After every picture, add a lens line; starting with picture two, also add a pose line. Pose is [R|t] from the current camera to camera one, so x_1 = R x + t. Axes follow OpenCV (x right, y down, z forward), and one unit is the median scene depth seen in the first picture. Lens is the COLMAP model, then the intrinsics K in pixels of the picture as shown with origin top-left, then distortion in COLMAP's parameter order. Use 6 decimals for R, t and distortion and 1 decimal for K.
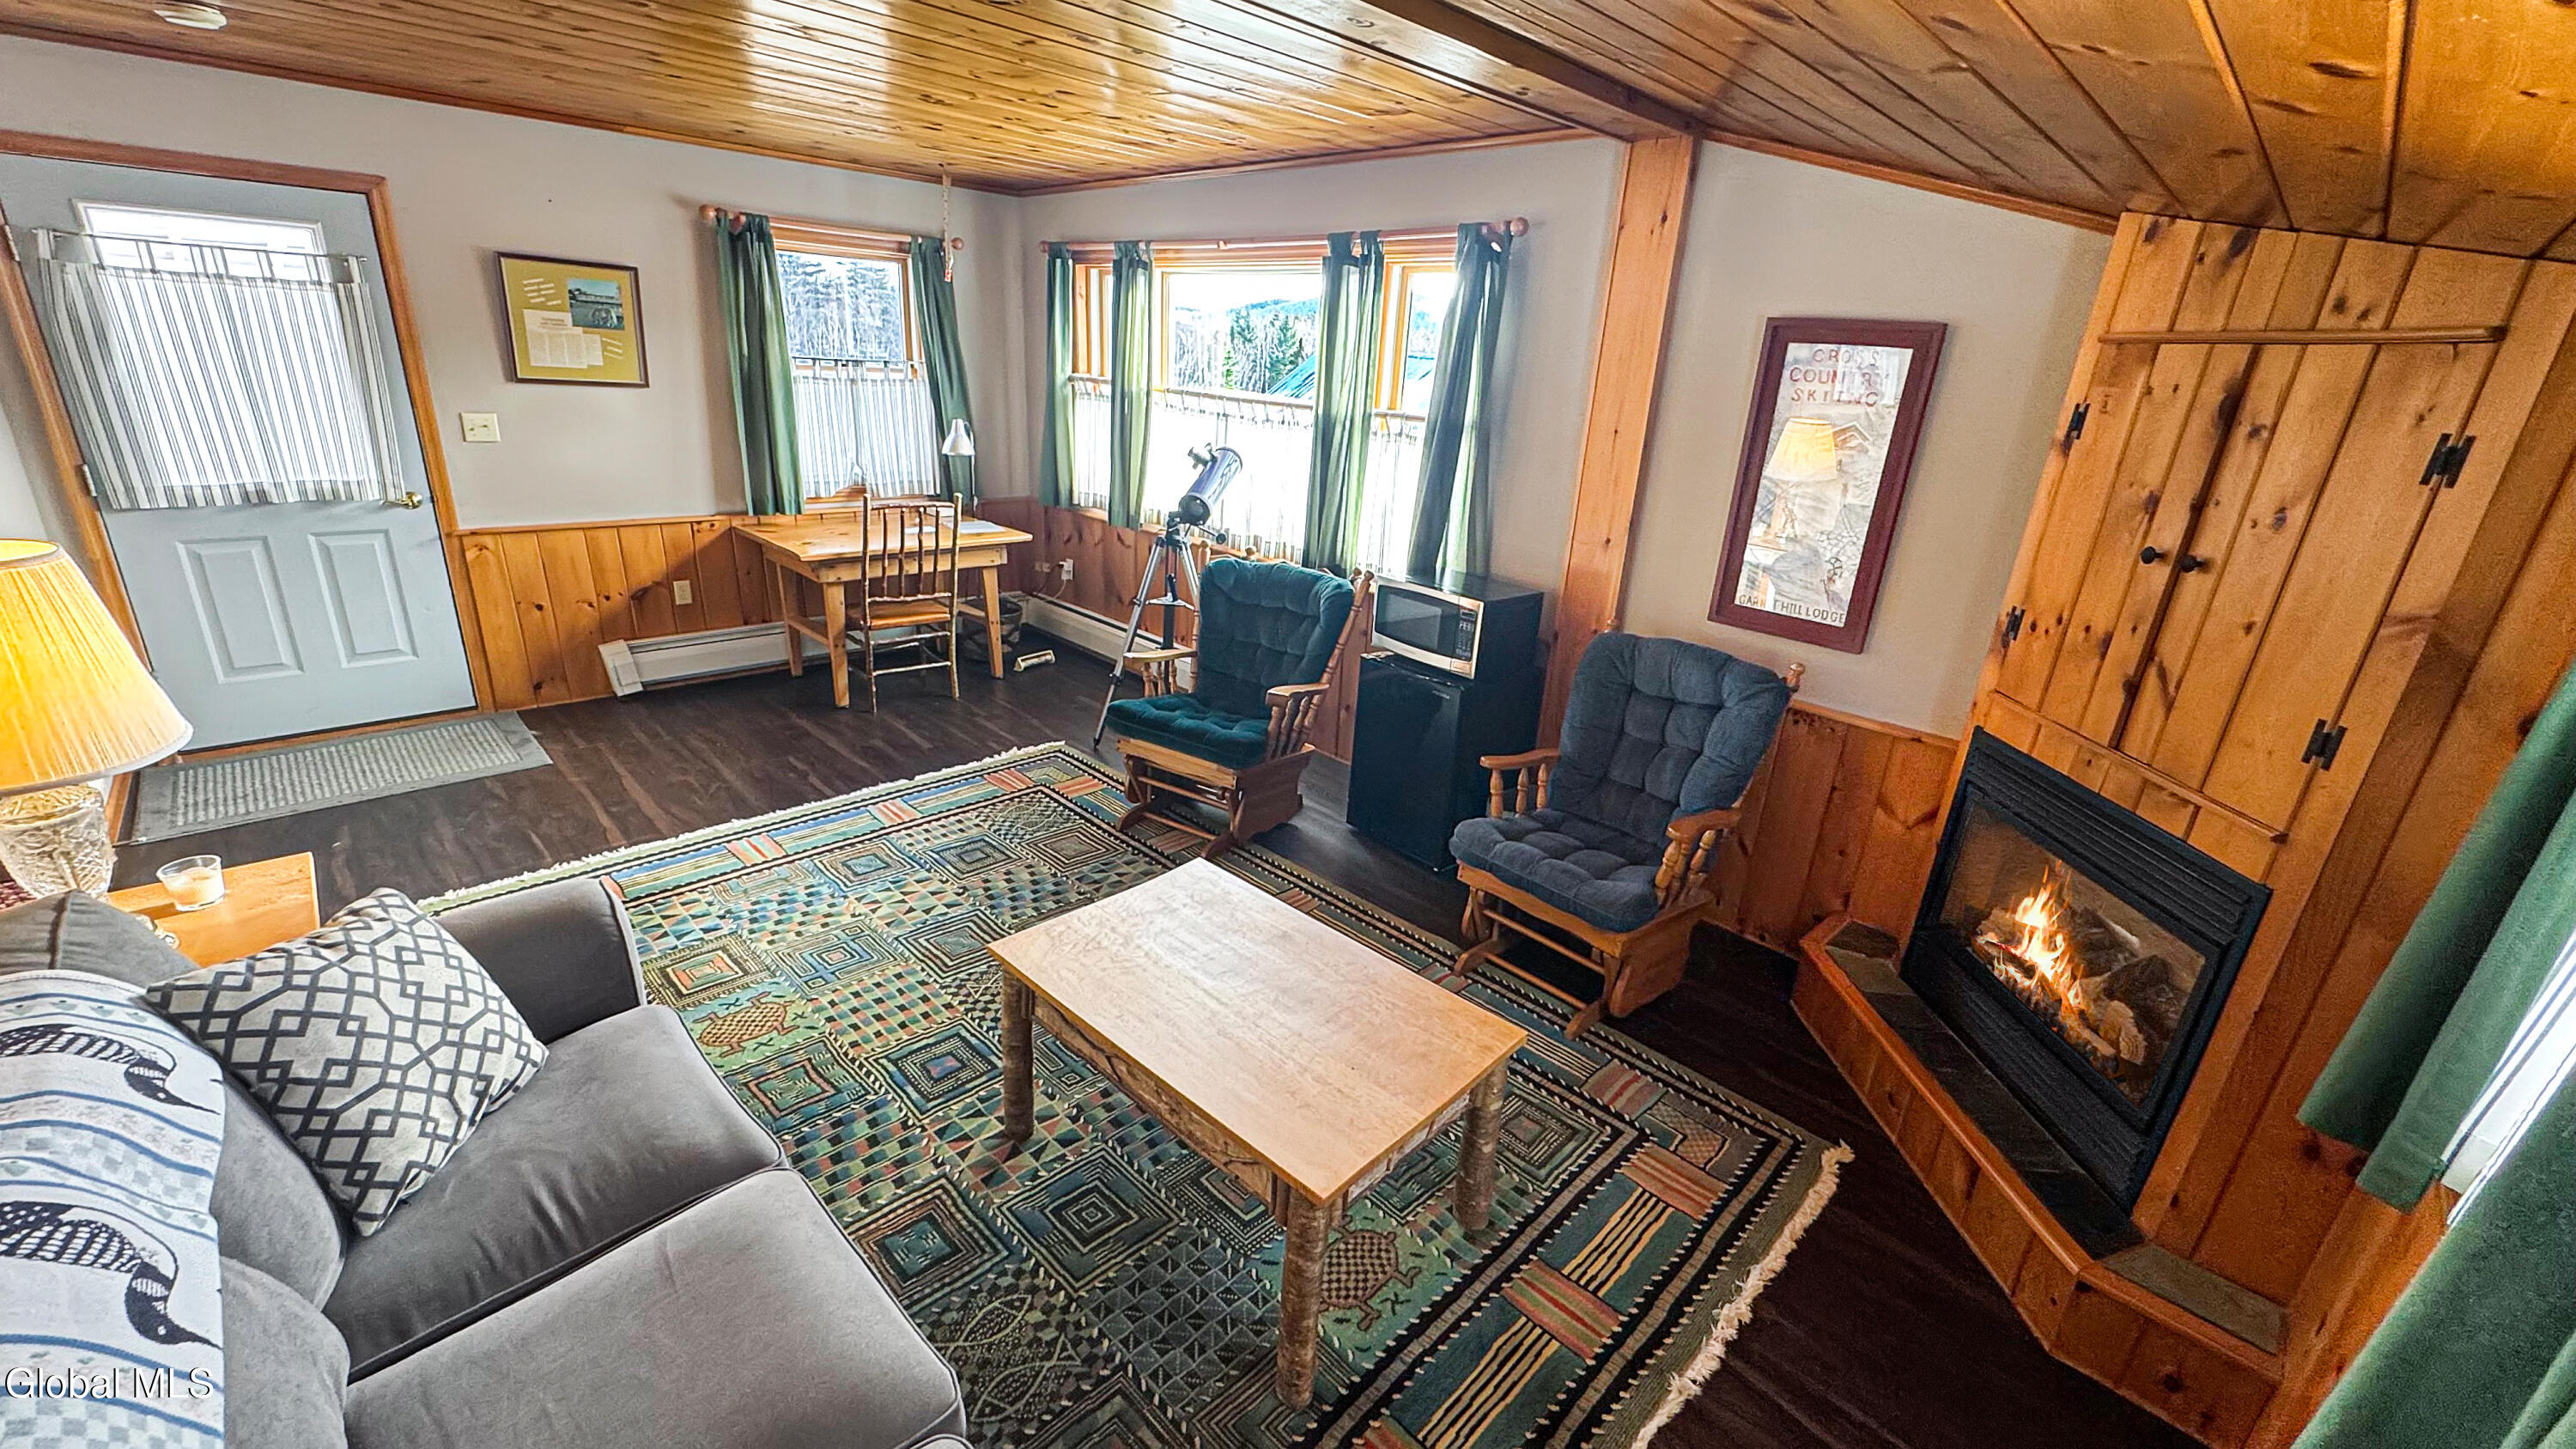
lens RADIAL K [[1013.2, 0, 1288.0], [0, 1013.2, 724.5], [0, 0, 1]] dist [0.001415, 0.000169]
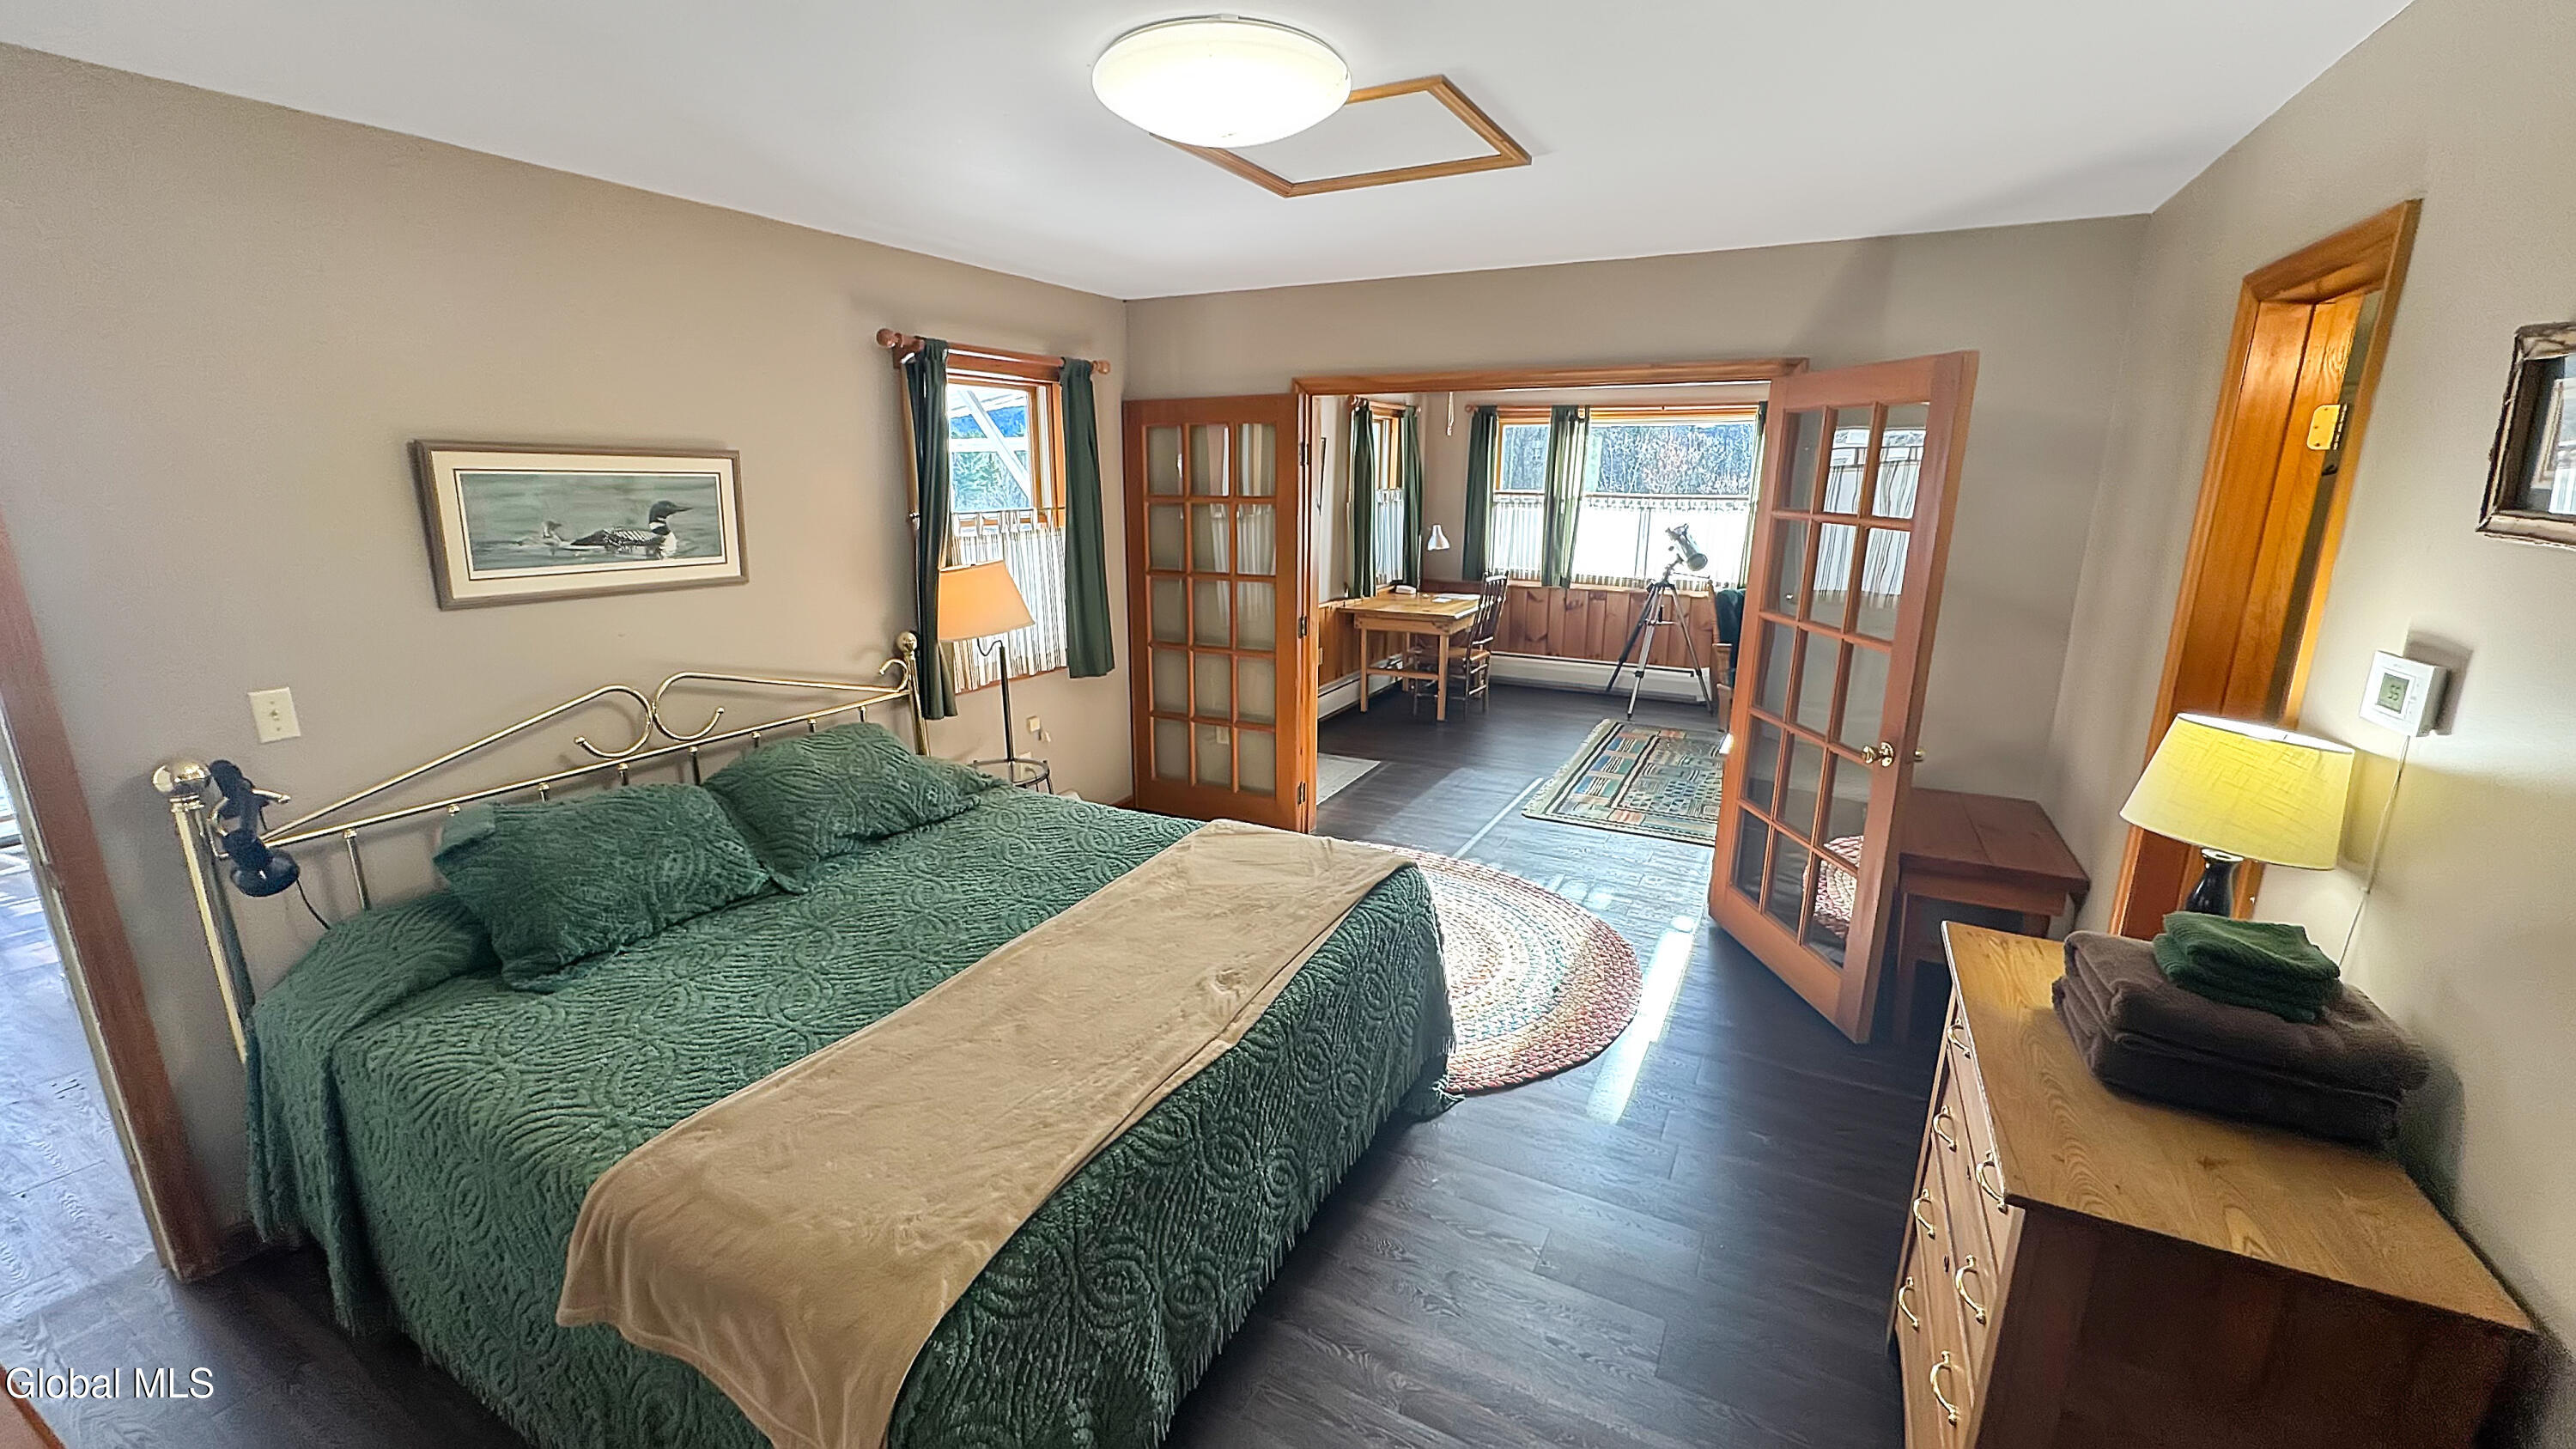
lens RADIAL K [[1007.3, 0, 1288.0], [0, 1007.3, 724.5], [0, 0, 1]] dist [0.000493, -0.000079]
pose [[0.952338, -0.126065, 0.277777, -1.734261], [0.151998, 0.985621, -0.073806, 0.101869], [-0.264478, 0.112510, 0.957806, -0.541047]]
